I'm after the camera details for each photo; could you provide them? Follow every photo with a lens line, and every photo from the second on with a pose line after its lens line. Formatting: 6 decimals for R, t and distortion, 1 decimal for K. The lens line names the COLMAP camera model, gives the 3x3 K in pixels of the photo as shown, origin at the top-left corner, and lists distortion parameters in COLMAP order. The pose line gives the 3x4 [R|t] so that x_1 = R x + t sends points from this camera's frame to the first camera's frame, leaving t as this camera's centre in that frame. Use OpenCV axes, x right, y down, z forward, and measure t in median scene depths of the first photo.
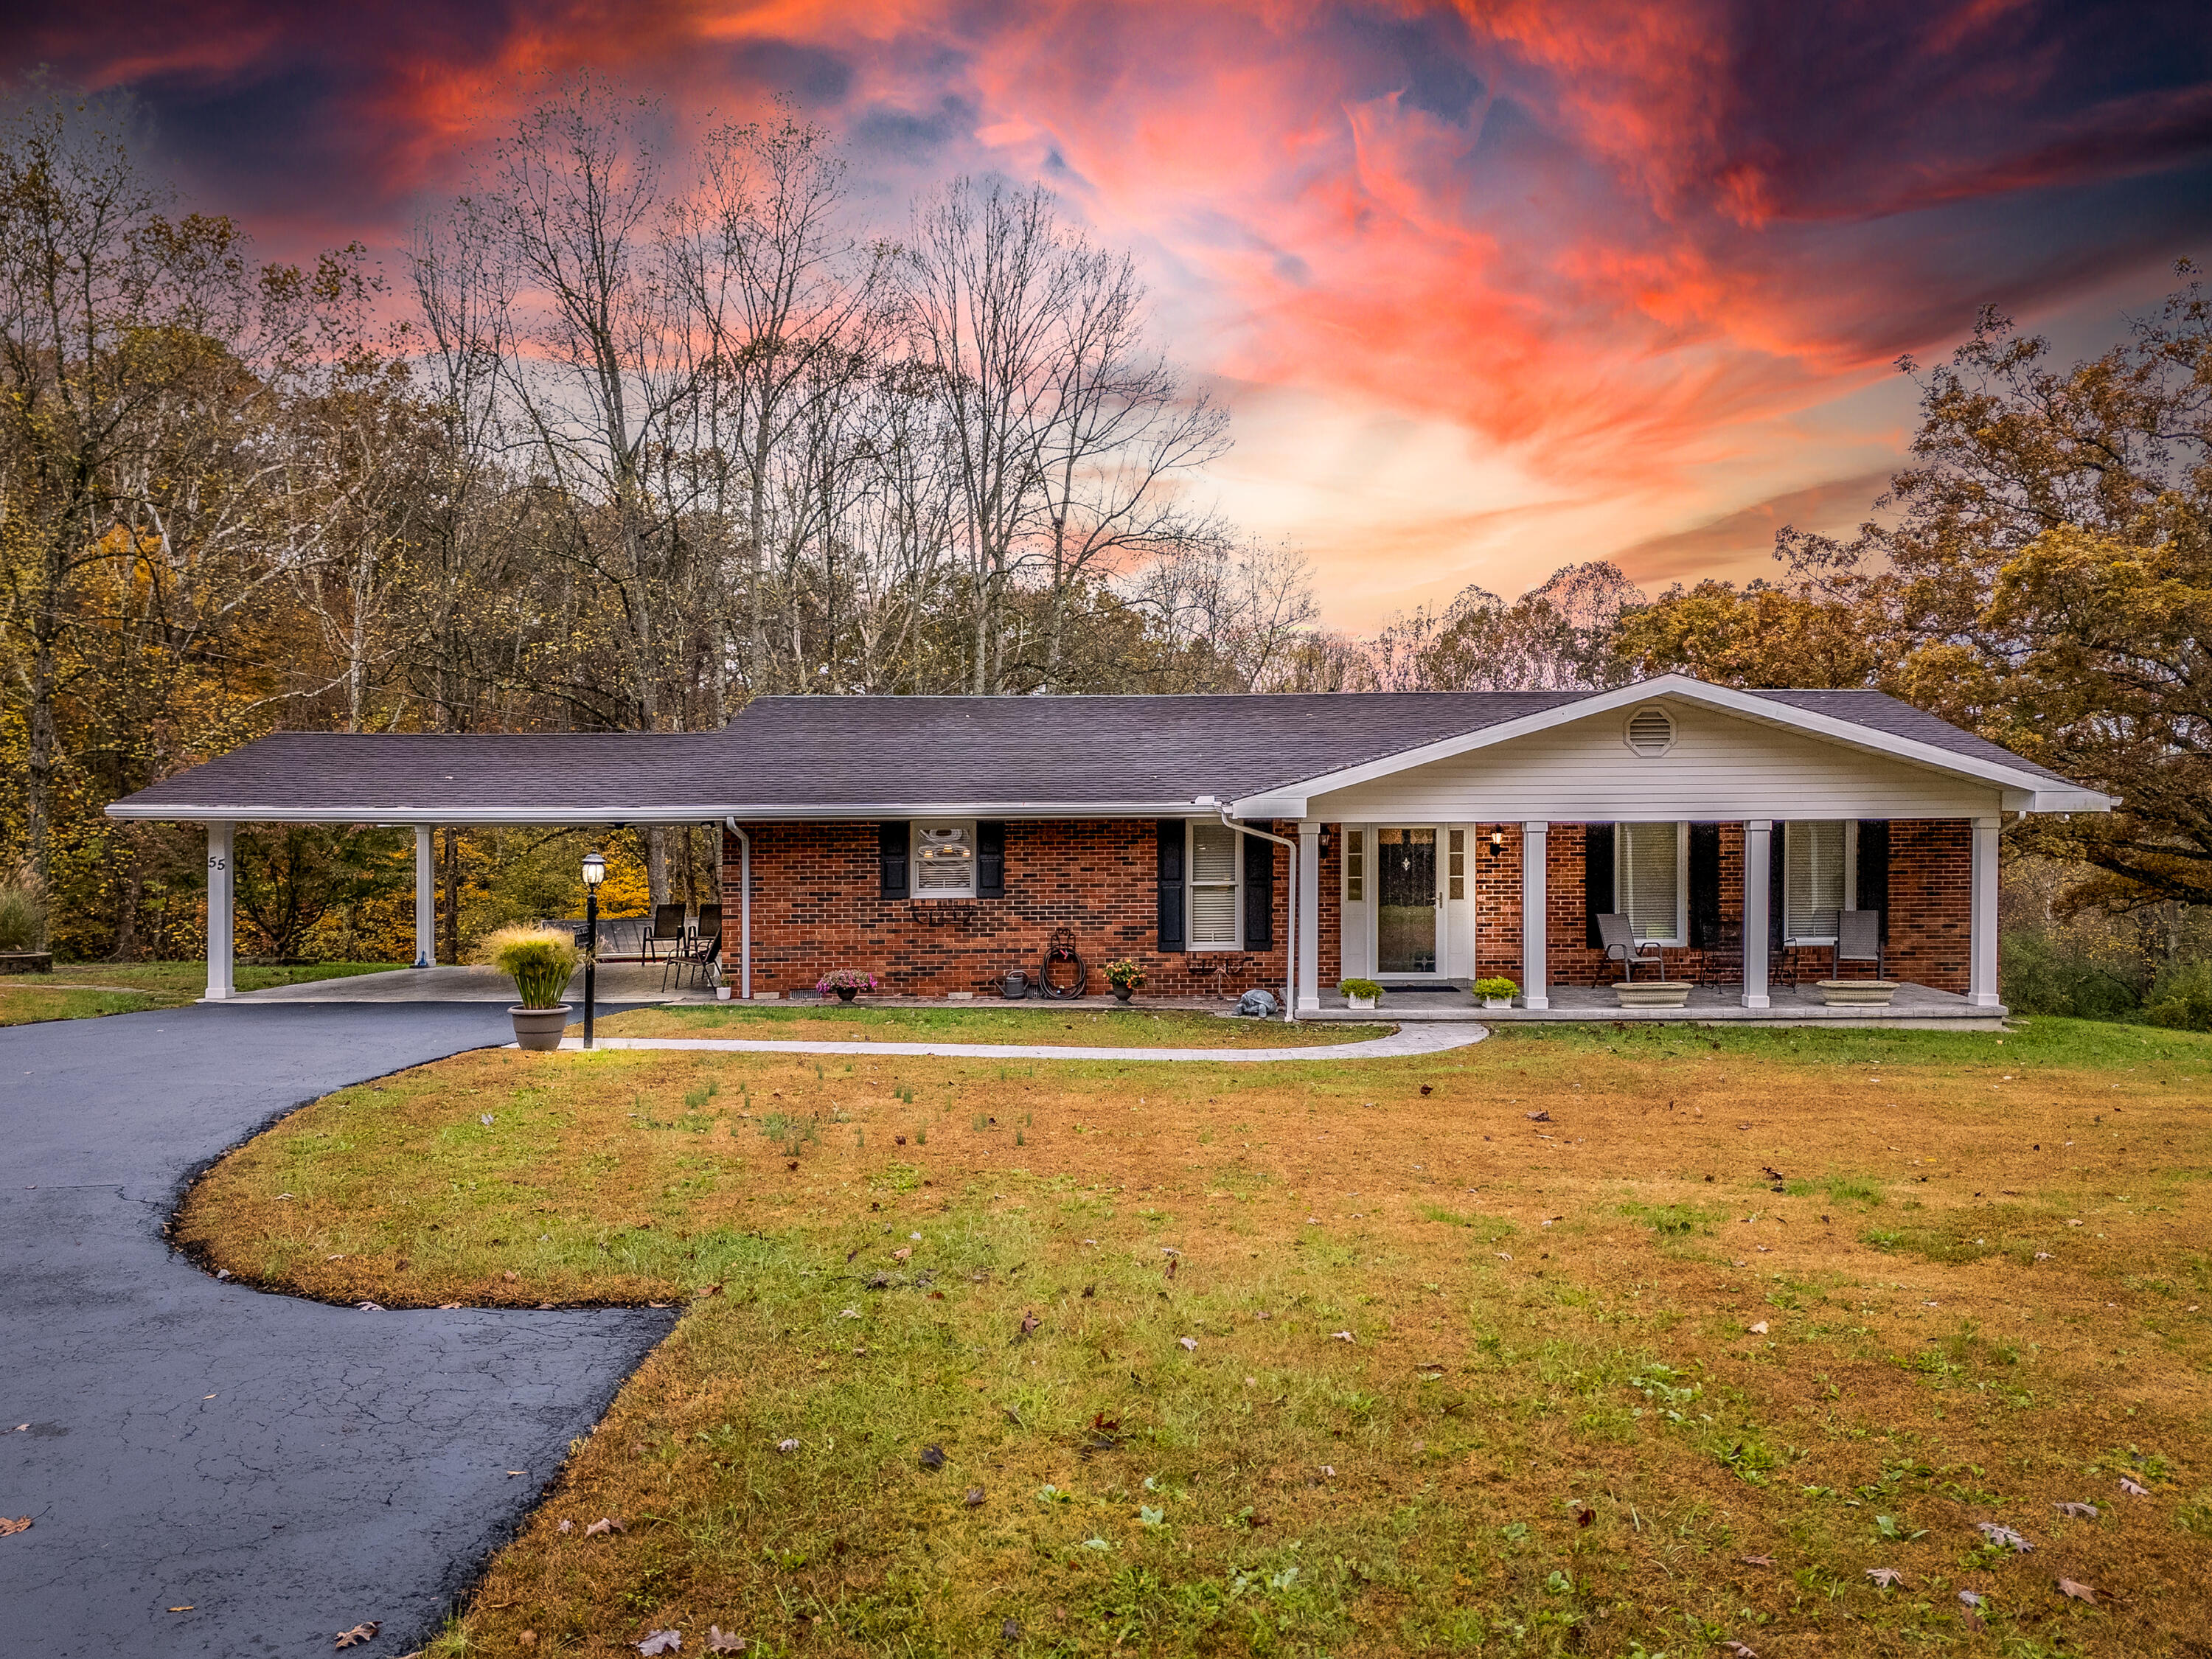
lens RADIAL K [[1644.6, 0, 1137.1], [0, 1644.6, 845.0], [0, 0, 1]] dist [0.072700, -0.060532]
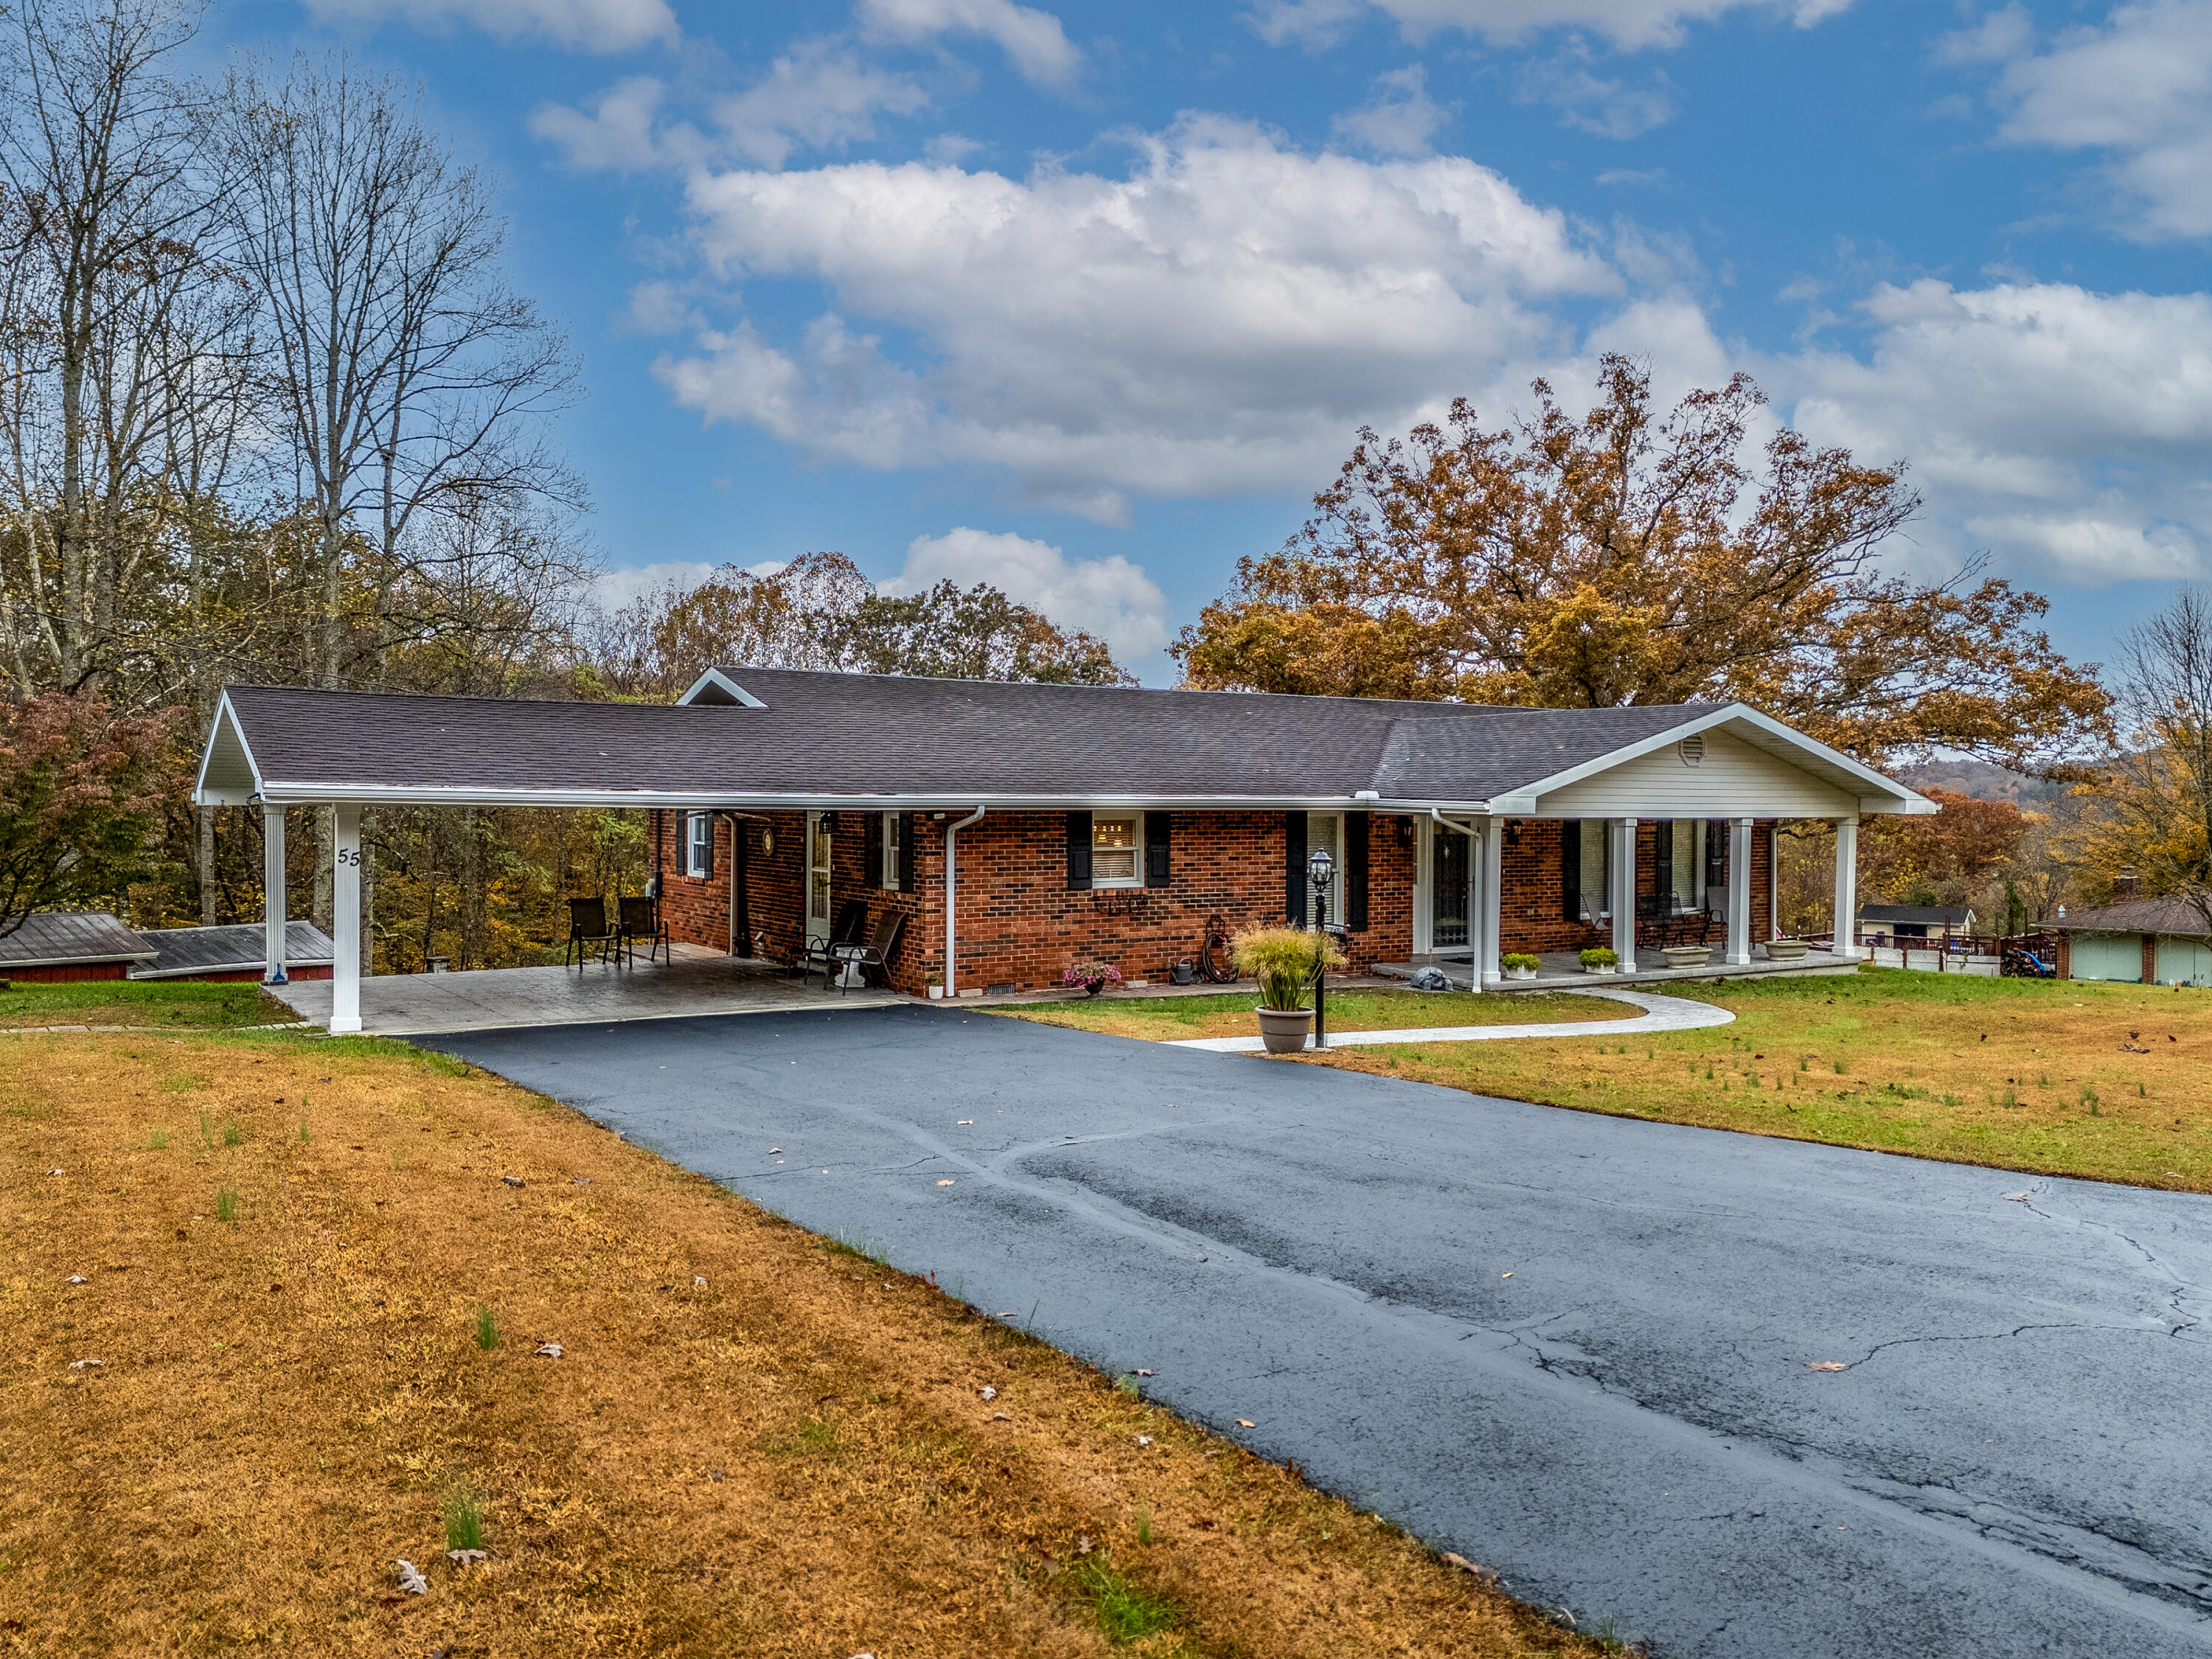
lens RADIAL K [[1644.6, 0, 1085.3], [0, 1644.6, 827.7], [0, 0, 1]] dist [0.072700, -0.060532]
pose [[0.852701, 0.003044, 0.522391, -0.659979], [-0.006494, 0.999968, 0.004774, -0.009208], [-0.522359, -0.007463, 0.852693, 0.155333]]
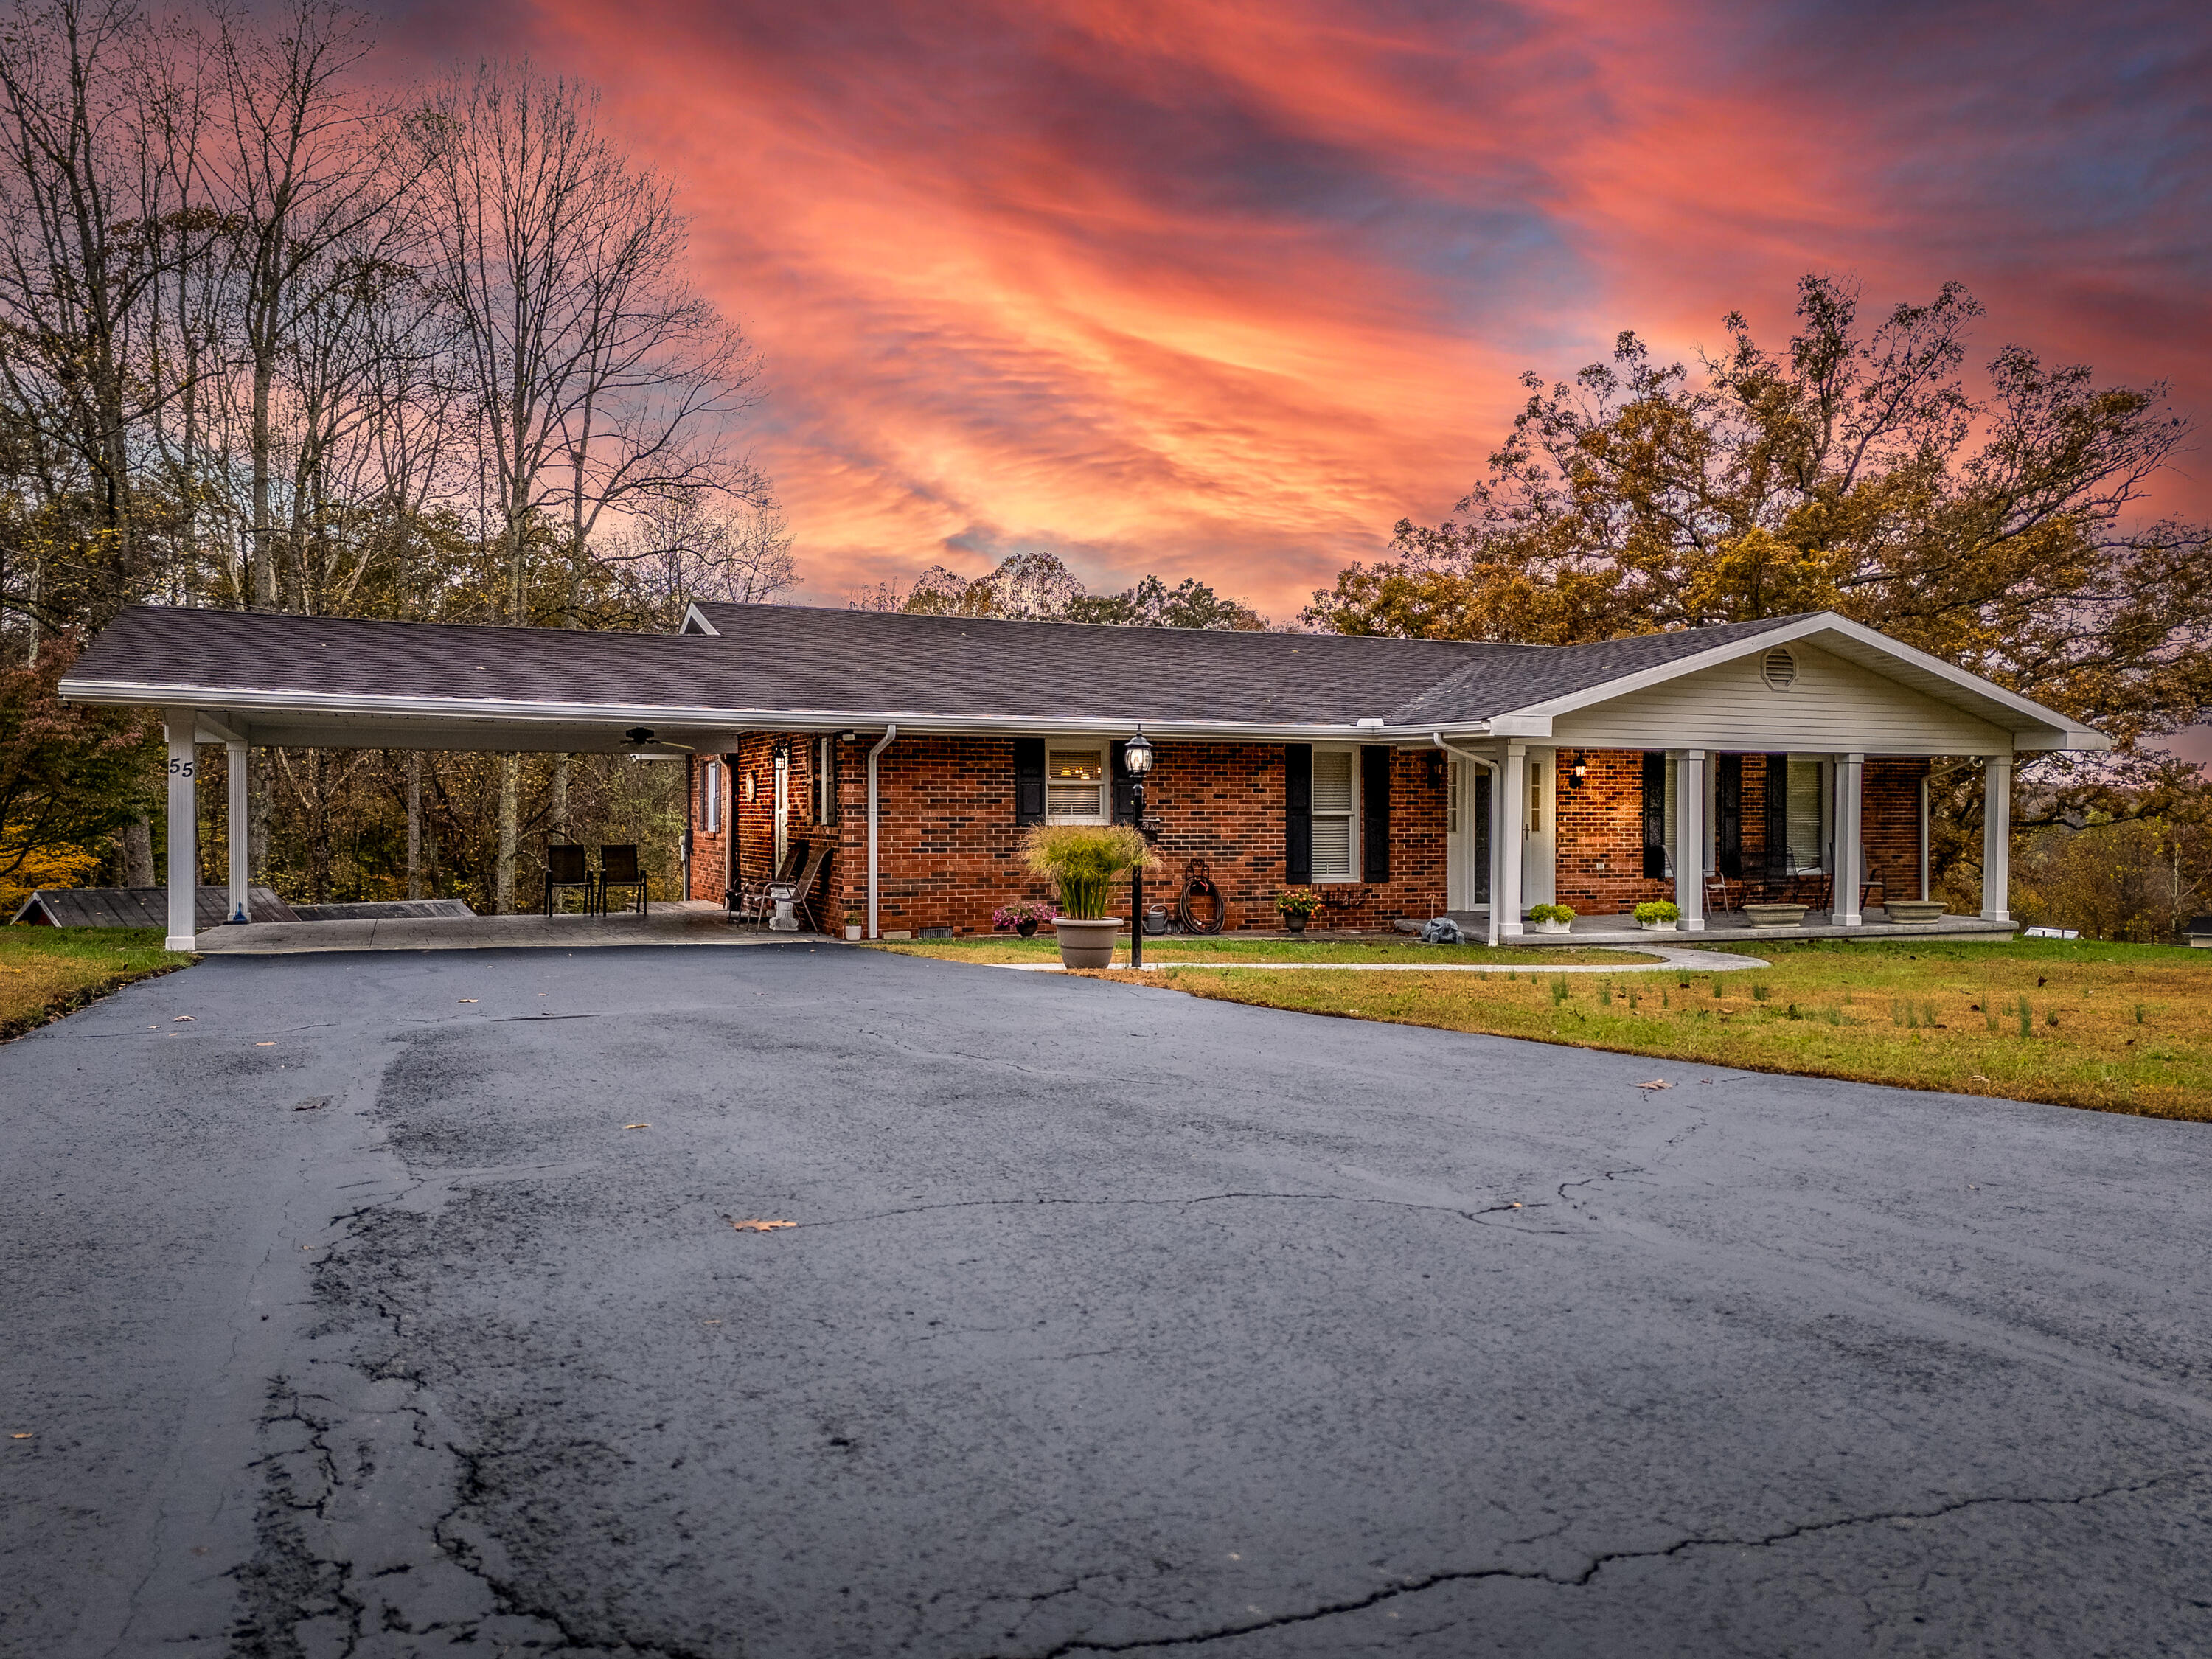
lens RADIAL K [[1644.6, 0, 1089.8], [0, 1644.6, 838.9], [0, 0, 1]] dist [0.072700, -0.060532]
pose [[0.926292, 0.004866, 0.376776, -0.453670], [-0.005804, 0.999982, 0.001354, 0.038441], [-0.376763, -0.003441, 0.926303, 0.158604]]
